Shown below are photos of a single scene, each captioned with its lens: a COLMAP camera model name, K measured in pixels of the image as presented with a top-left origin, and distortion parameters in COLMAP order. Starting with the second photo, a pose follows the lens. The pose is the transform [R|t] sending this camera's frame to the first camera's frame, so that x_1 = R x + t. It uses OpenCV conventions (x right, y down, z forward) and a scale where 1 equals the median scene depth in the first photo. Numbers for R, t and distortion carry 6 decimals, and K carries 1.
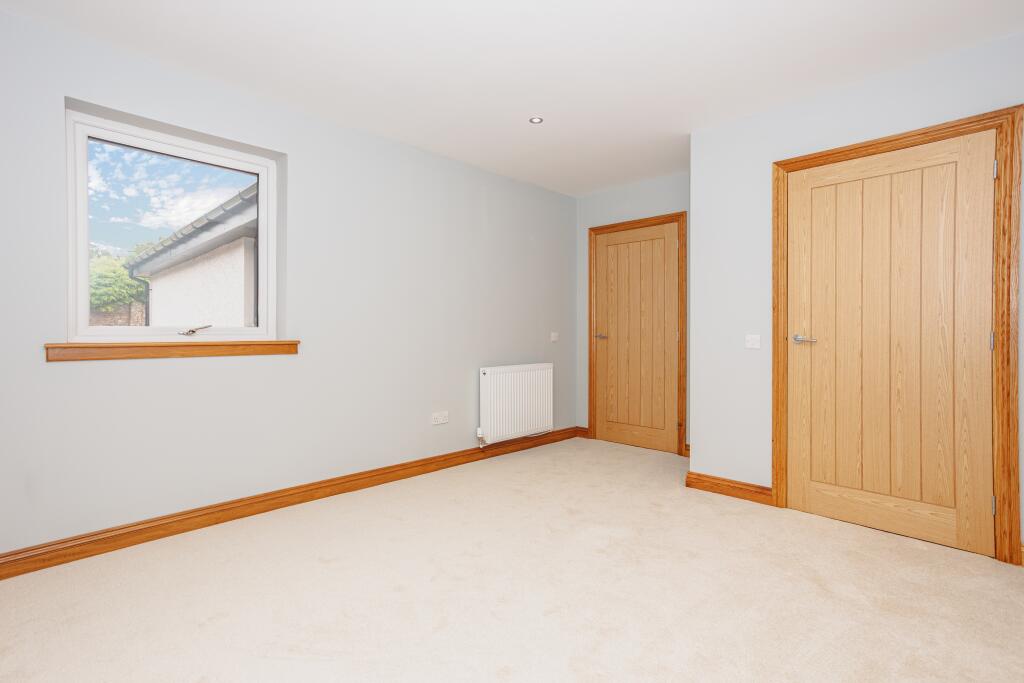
lens RADIAL K [[493.2, 0, 510.2], [0, 493.2, 332.2], [0, 0, 1]] dist [0.000916, 0.000301]
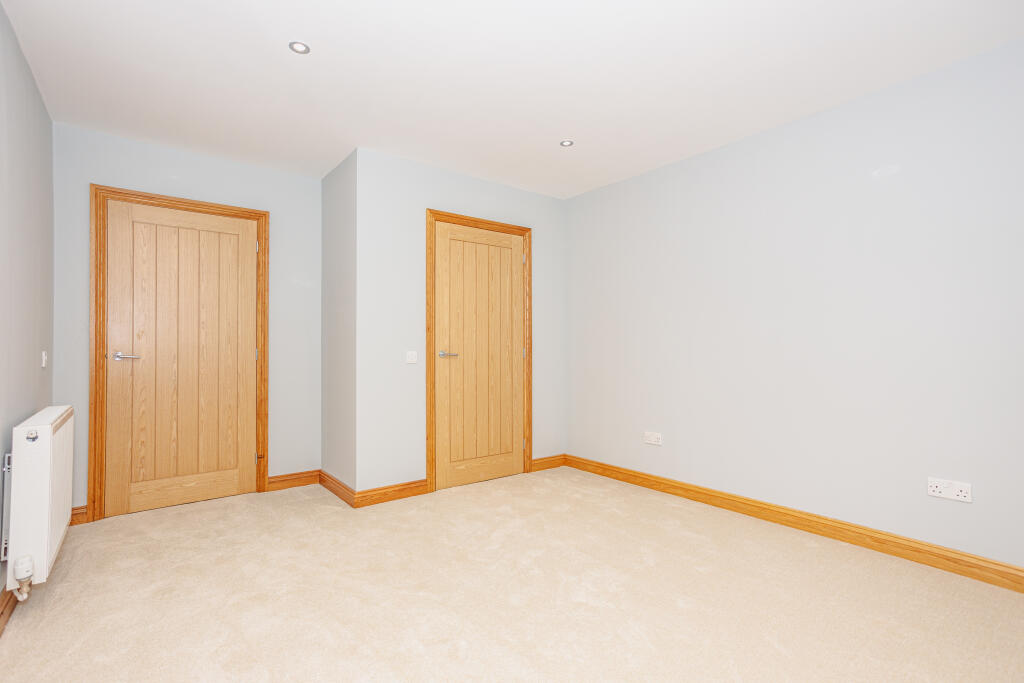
lens RADIAL K [[485.9, 0, 512.0], [0, 485.9, 341.5], [0, 0, 1]] dist [0.000774, 0.000105]
pose [[0.138551, 0.007356, 0.990328, -0.614375], [0.001590, 0.999969, -0.007650, -0.008621], [-0.990354, 0.002634, 0.138535, 0.627934]]
